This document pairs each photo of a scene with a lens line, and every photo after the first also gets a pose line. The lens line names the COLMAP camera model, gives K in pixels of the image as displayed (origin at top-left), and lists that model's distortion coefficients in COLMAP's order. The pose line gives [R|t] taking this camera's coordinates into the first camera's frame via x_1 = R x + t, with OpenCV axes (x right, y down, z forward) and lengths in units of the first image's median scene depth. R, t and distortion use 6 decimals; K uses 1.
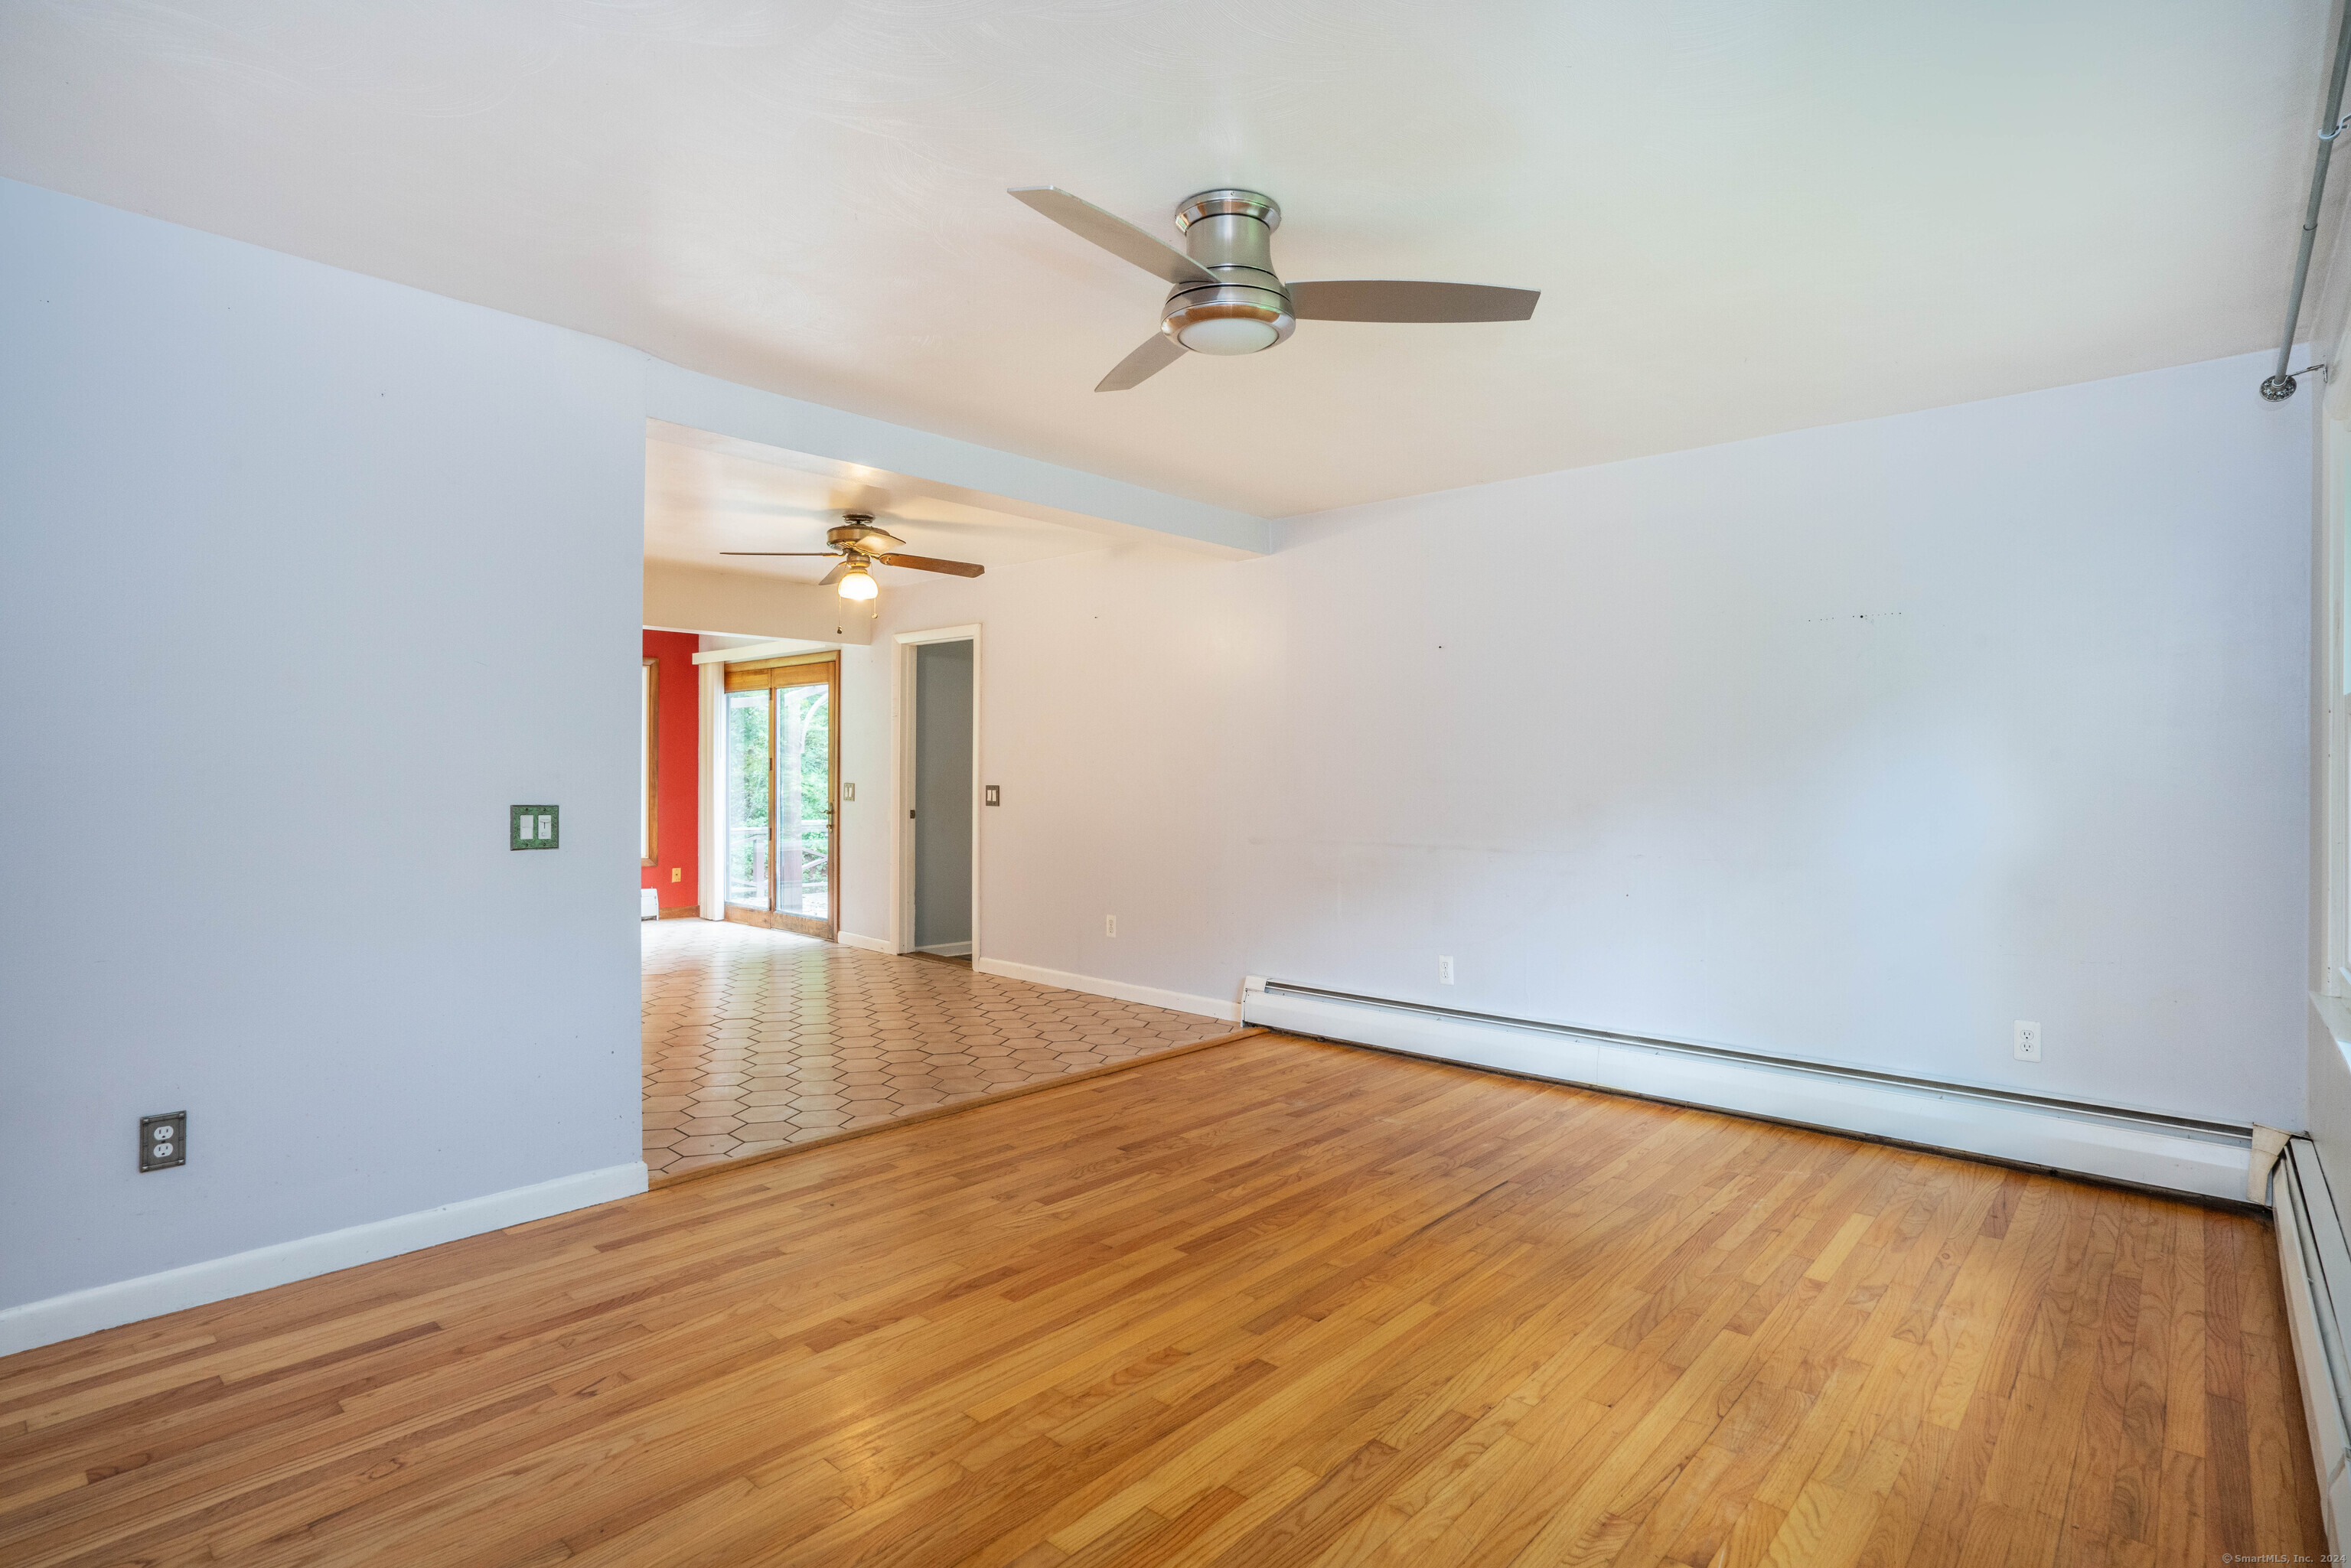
lens RADIAL K [[1167.3, 0, 1168.6], [0, 1167.3, 765.9], [0, 0, 1]] dist [-0.031435, 0.012863]
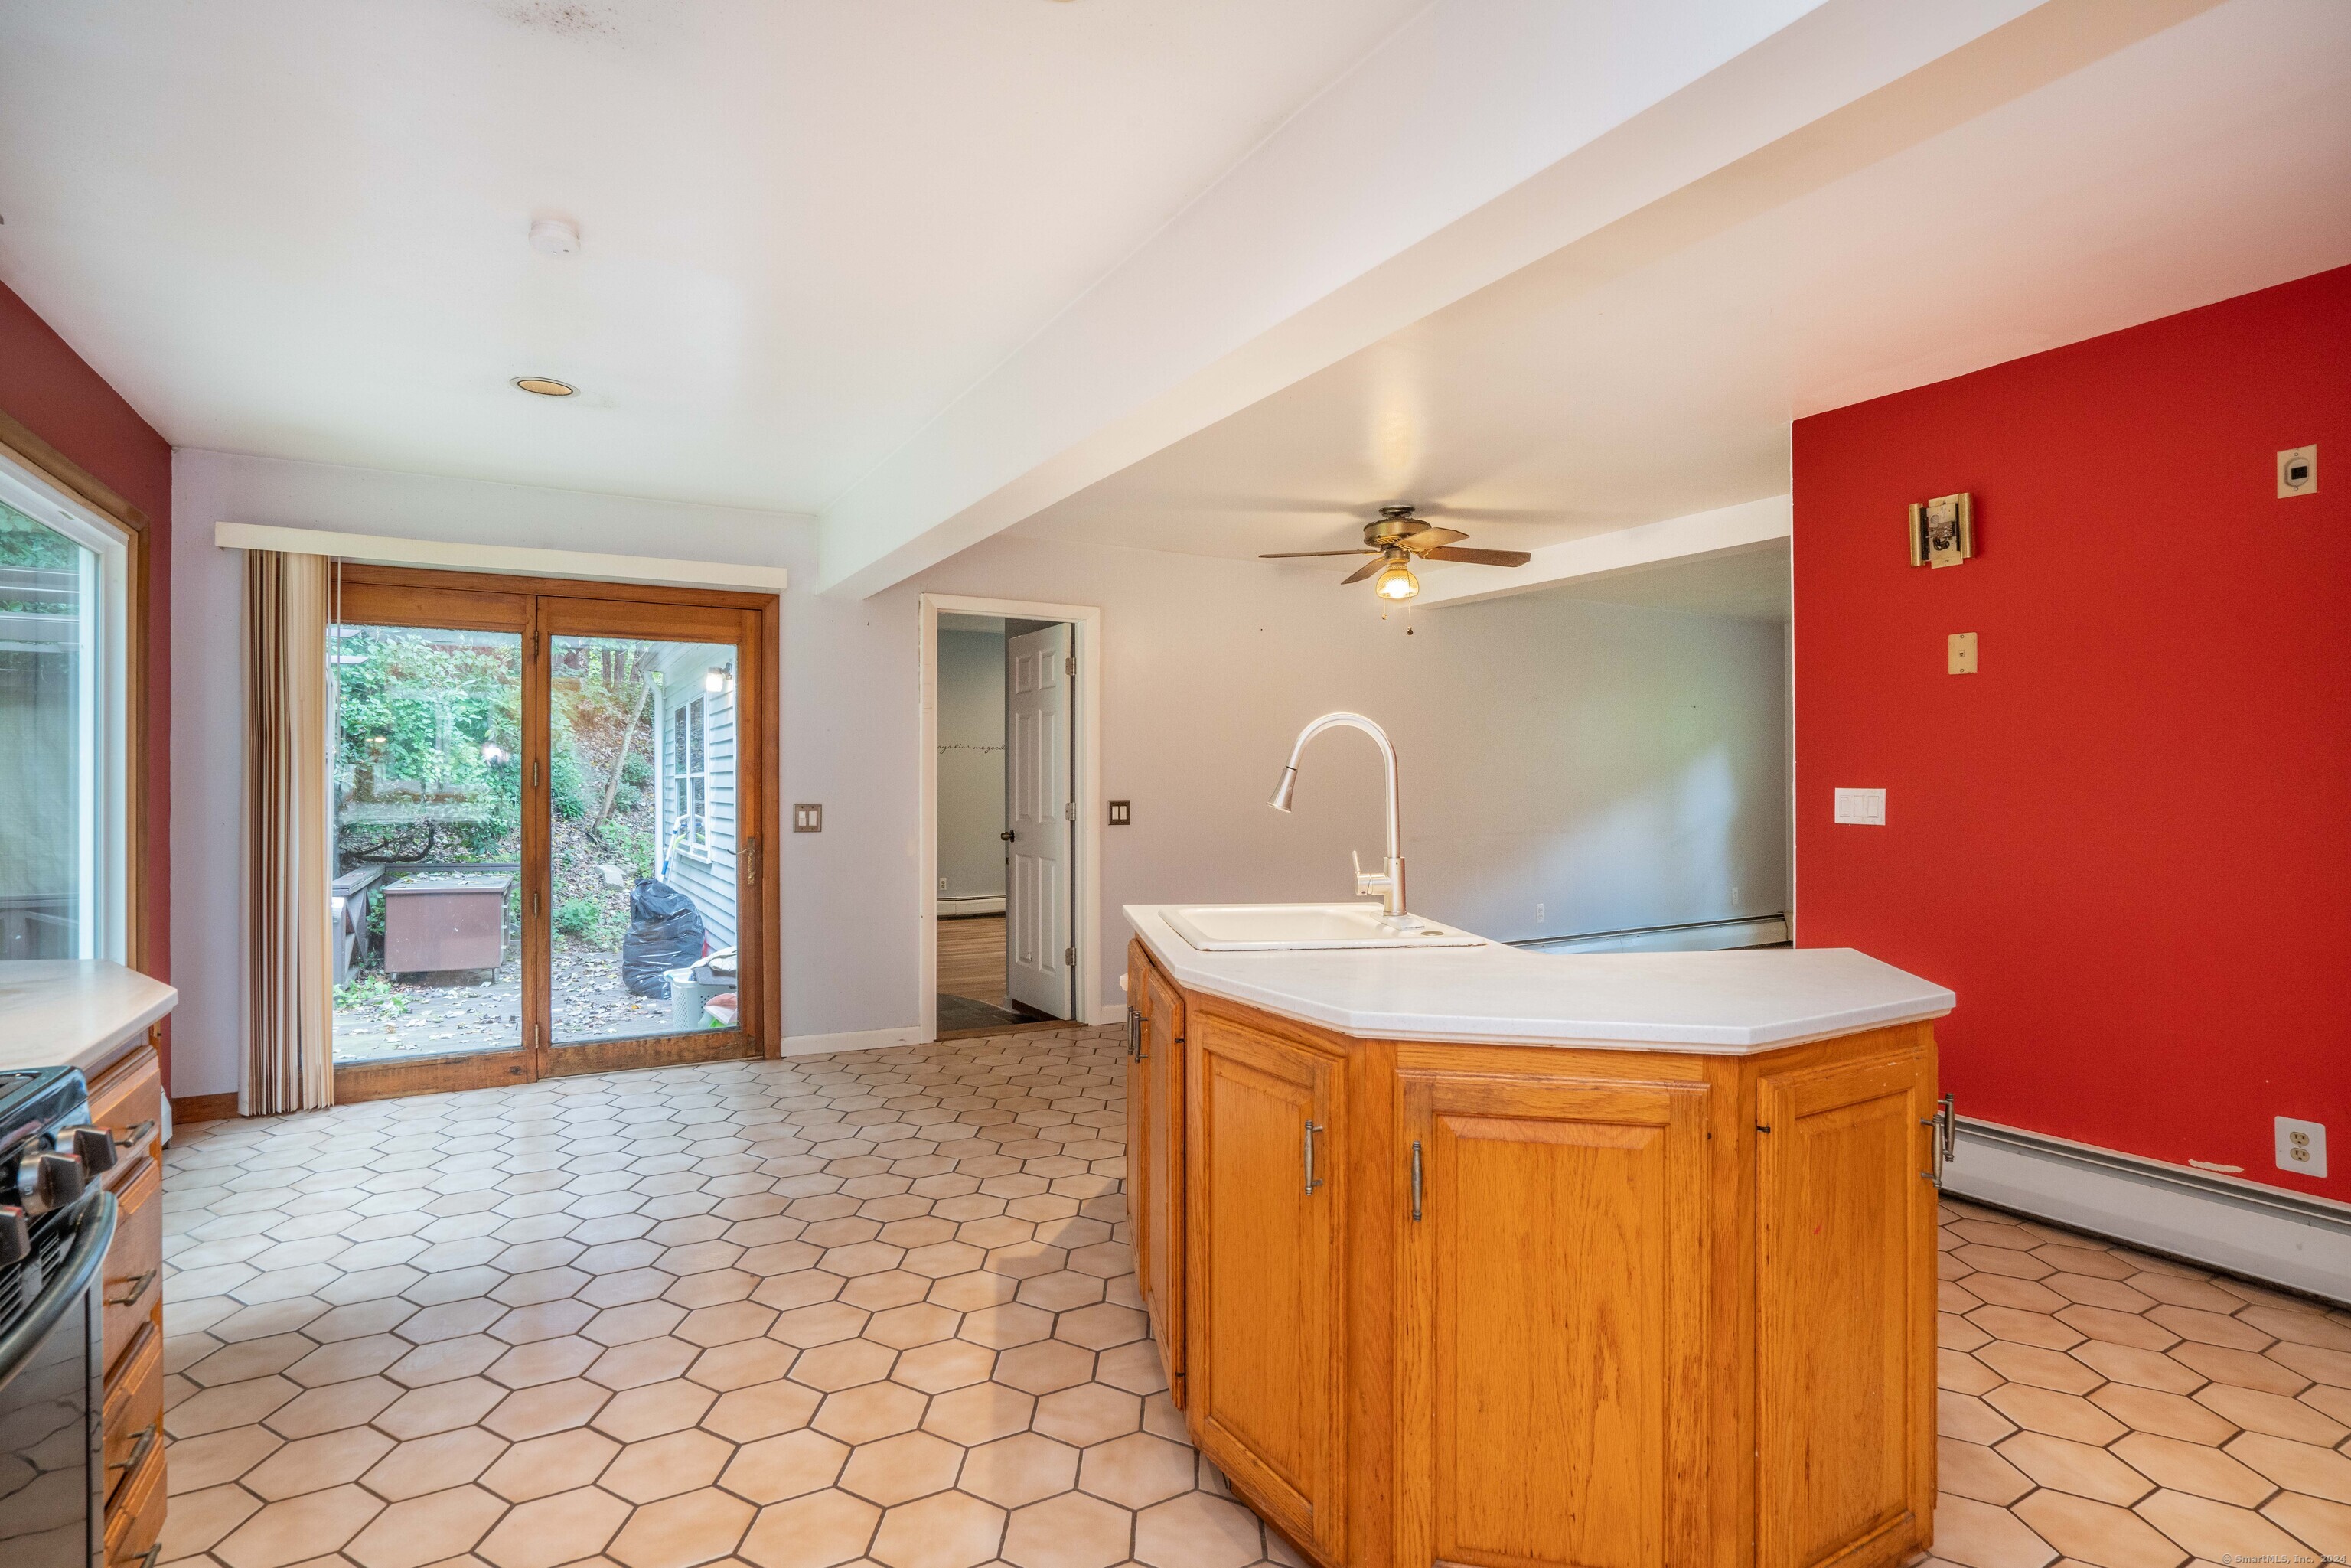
lens RADIAL K [[1167.3, 0, 1175.7], [0, 1167.3, 759.8], [0, 0, 1]] dist [-0.031435, 0.012863]
pose [[0.293986, 0.013322, 0.955717, -1.963013], [-0.000878, 0.999906, -0.013668, -0.003607], [-0.955809, 0.003180, 0.293970, 1.469719]]
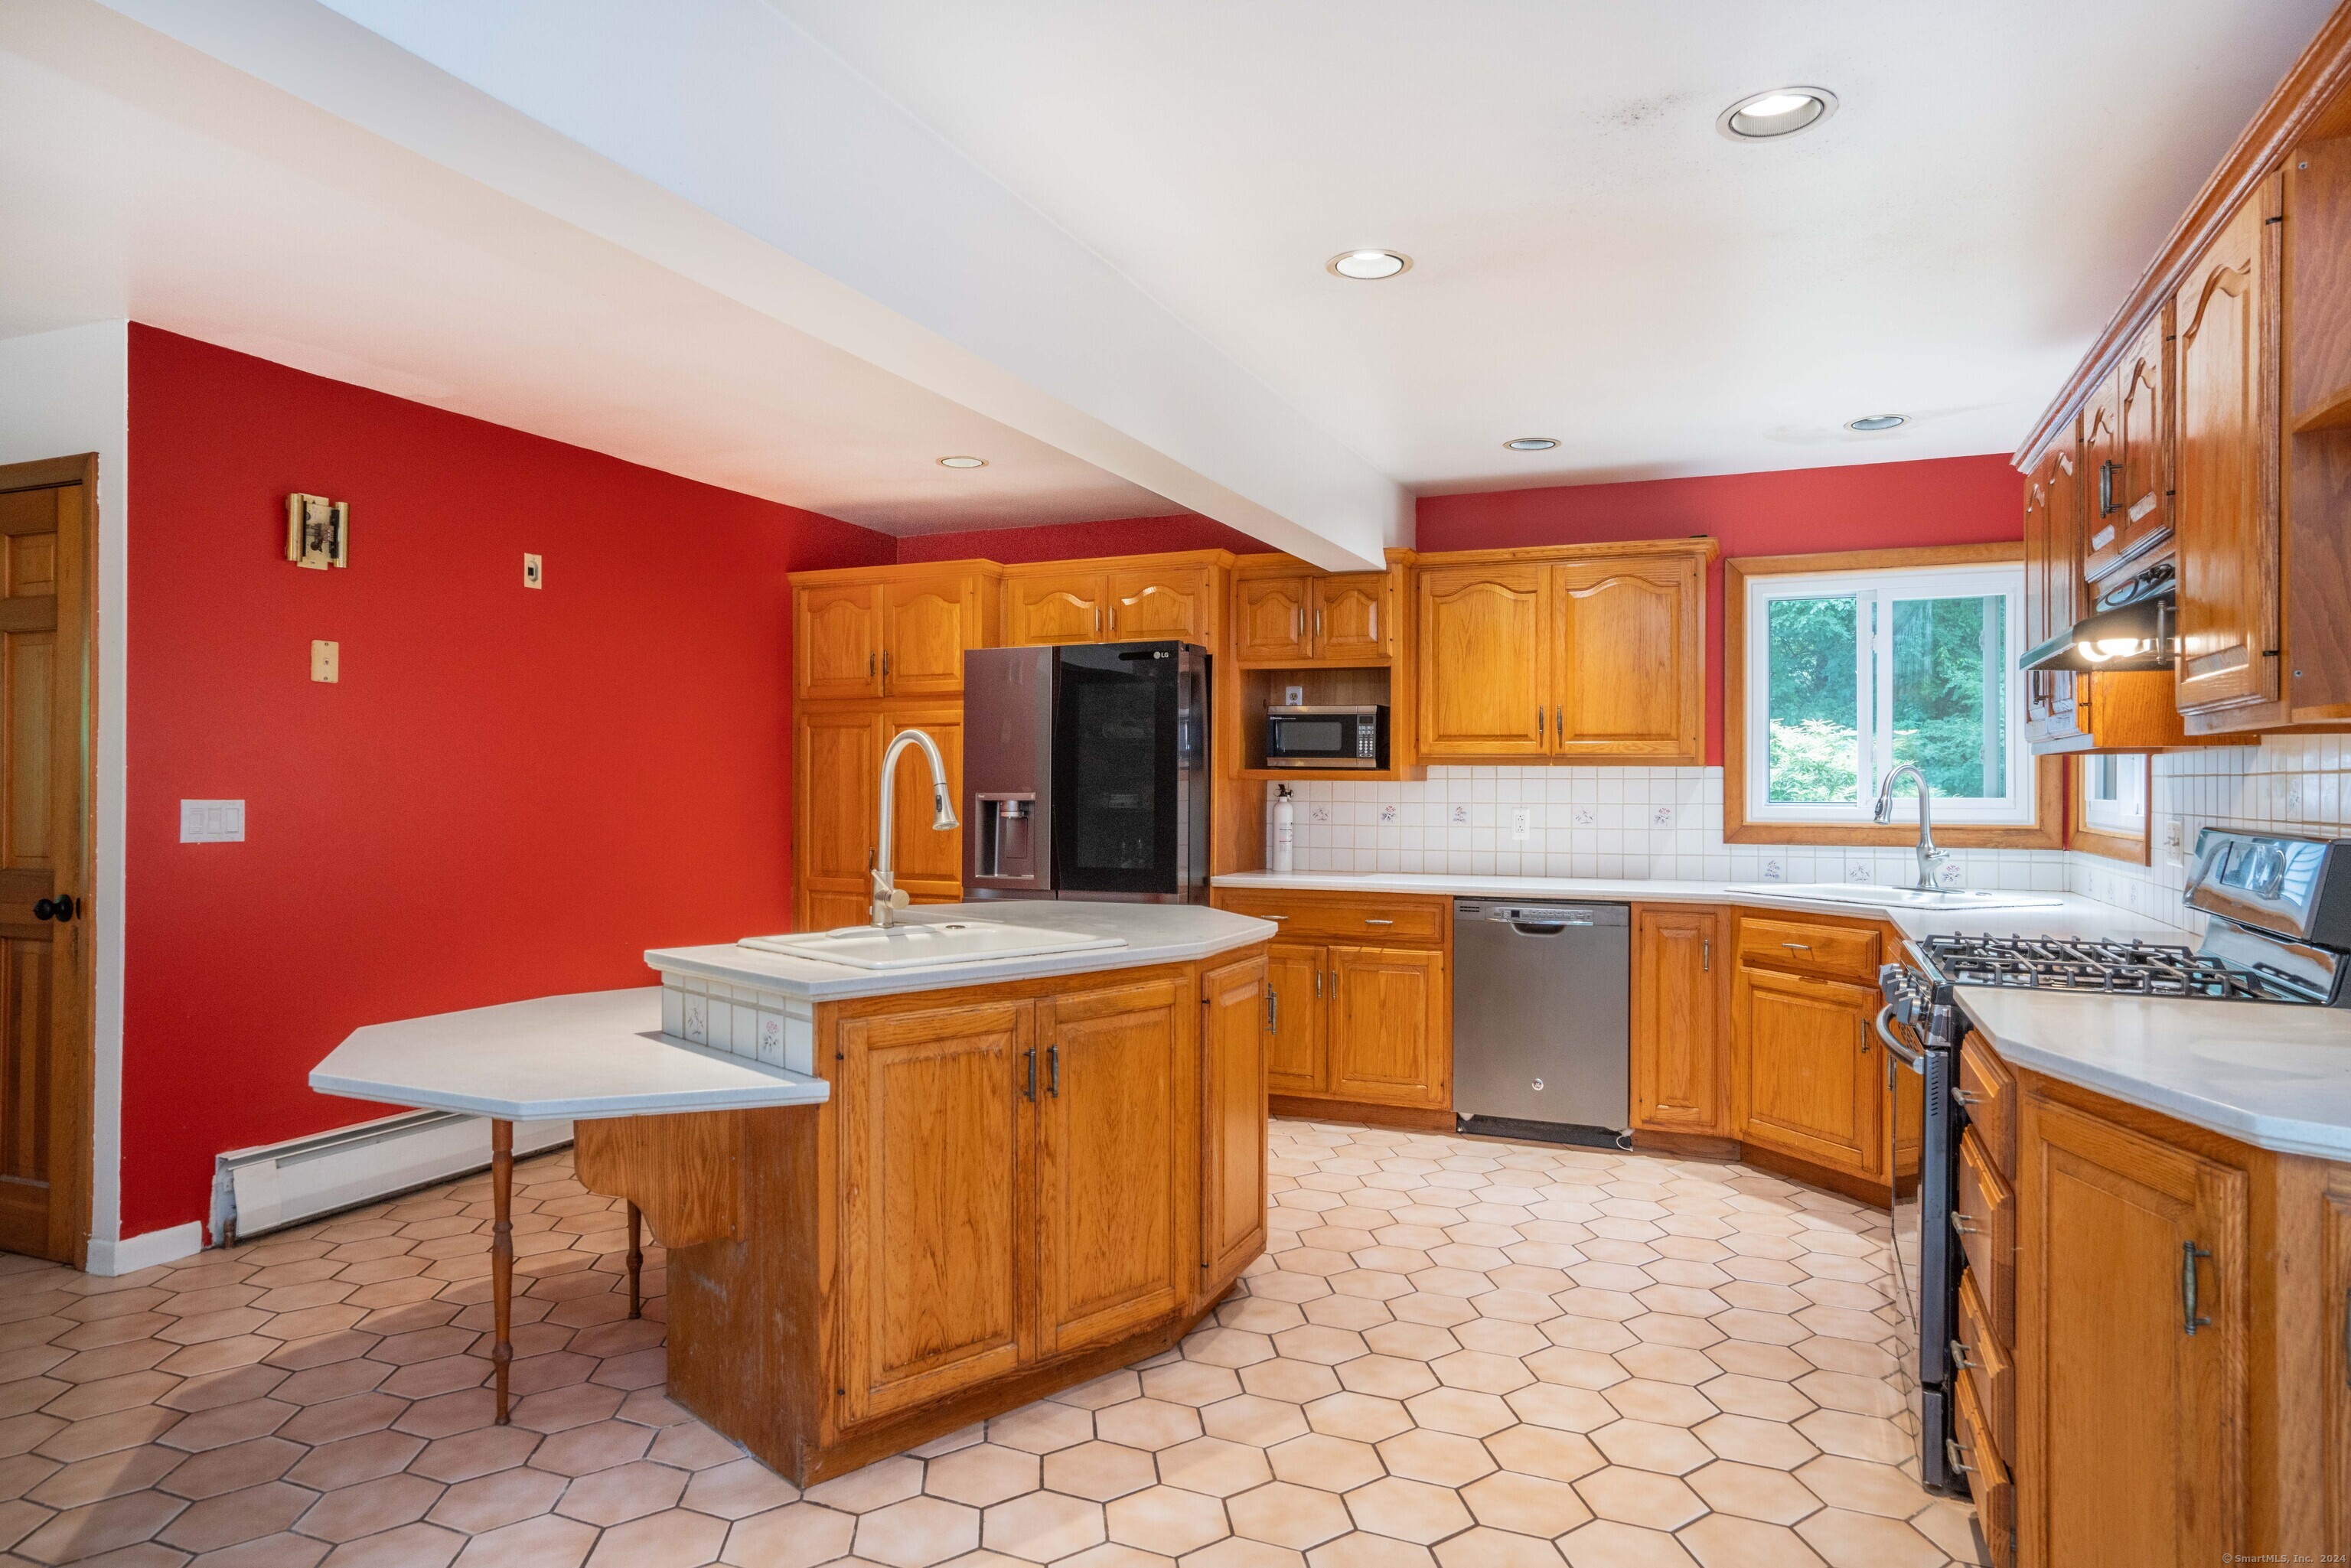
lens RADIAL K [[1401.6, 0, 1166.6], [0, 1401.6, 778.4], [0, 0, 1]] dist [-0.030175, 0.035453]
pose [[-0.944831, -0.011847, -0.327343, -1.089842], [-0.008880, 0.999905, -0.010556, -0.004107], [0.327437, -0.007067, -0.944847, 2.474649]]
